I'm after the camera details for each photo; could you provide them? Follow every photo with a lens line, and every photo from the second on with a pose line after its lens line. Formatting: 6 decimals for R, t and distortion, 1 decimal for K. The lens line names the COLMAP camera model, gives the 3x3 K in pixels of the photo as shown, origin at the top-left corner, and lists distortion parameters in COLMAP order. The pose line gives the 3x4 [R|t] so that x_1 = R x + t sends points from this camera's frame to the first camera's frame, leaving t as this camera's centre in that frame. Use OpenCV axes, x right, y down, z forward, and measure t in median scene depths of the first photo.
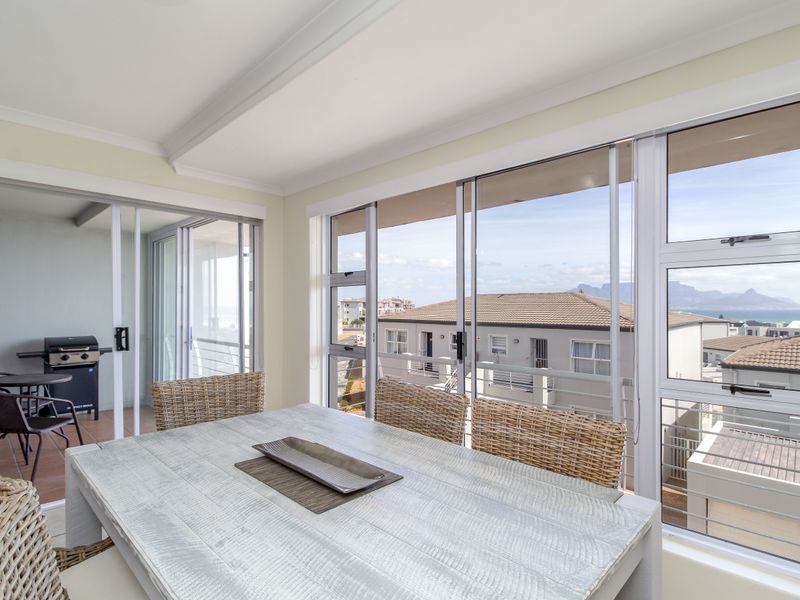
lens RADIAL K [[423.5, 0, 400.8], [0, 423.5, 305.3], [0, 0, 1]] dist [0.018400, -0.015407]
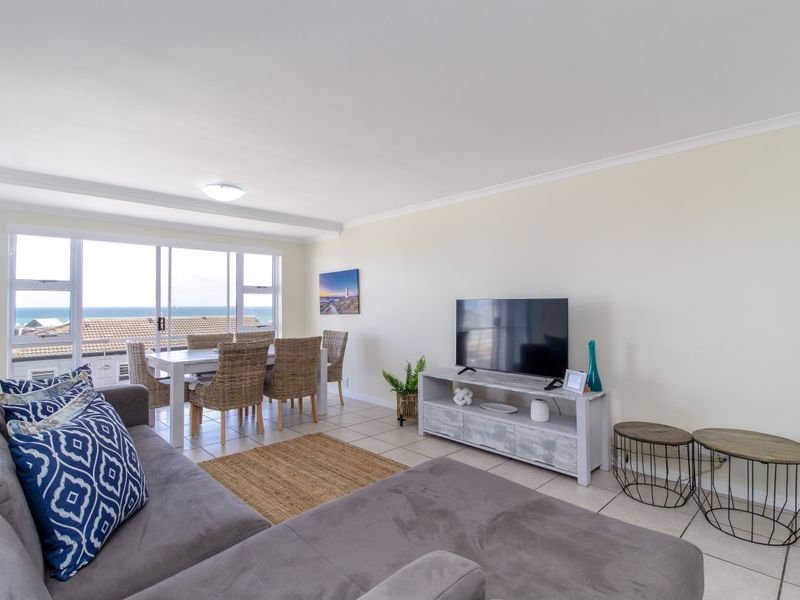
lens RADIAL K [[423.5, 0, 400.8], [0, 423.5, 305.3], [0, 0, 1]] dist [0.018400, -0.015407]
pose [[0.027419, -0.006723, 0.999601, -2.448262], [0.005889, 0.999961, 0.006564, -0.011384], [-0.999607, 0.005707, 0.027458, -0.328088]]
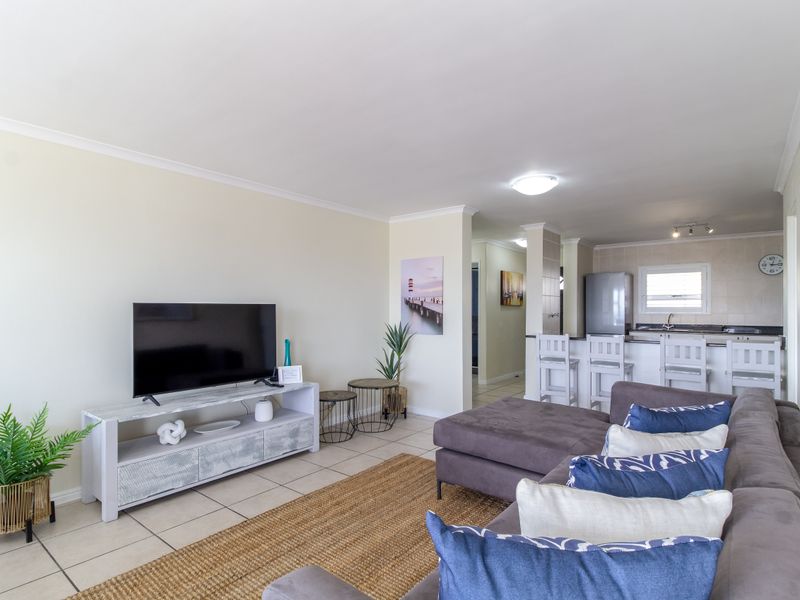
lens RADIAL K [[423.5, 0, 400.8], [0, 423.5, 305.3], [0, 0, 1]] dist [0.018400, -0.015407]
pose [[-0.994852, -0.000996, -0.101335, -1.143934], [0.000165, 0.999934, -0.011446, 0.001628], [0.101340, -0.011404, -0.994786, 0.986899]]
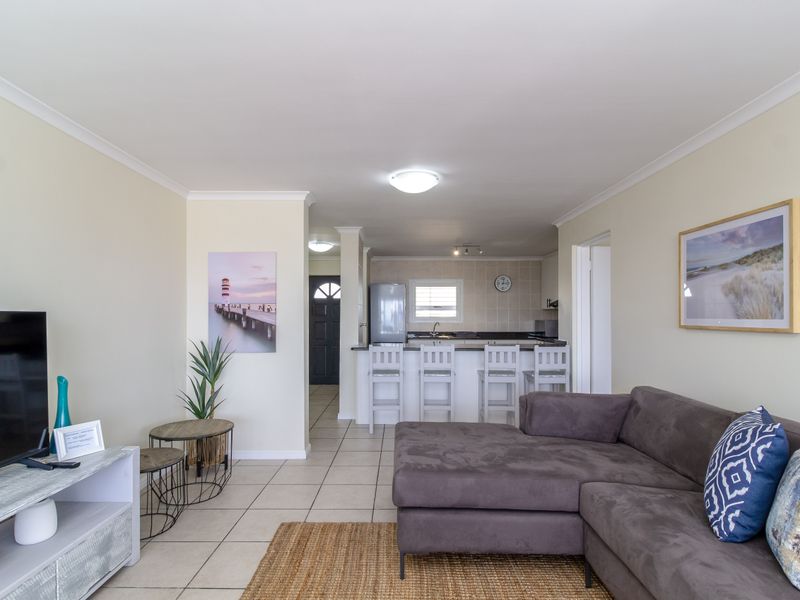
lens RADIAL K [[429.4, 0, 391.2], [0, 429.4, 316.8], [0, 0, 1]] dist [0.023692, -0.018630]
pose [[-0.725433, -0.001019, -0.688292, -0.672937], [0.002034, 0.999991, -0.003624, -0.008069], [0.688290, -0.004029, -0.725425, 0.356229]]
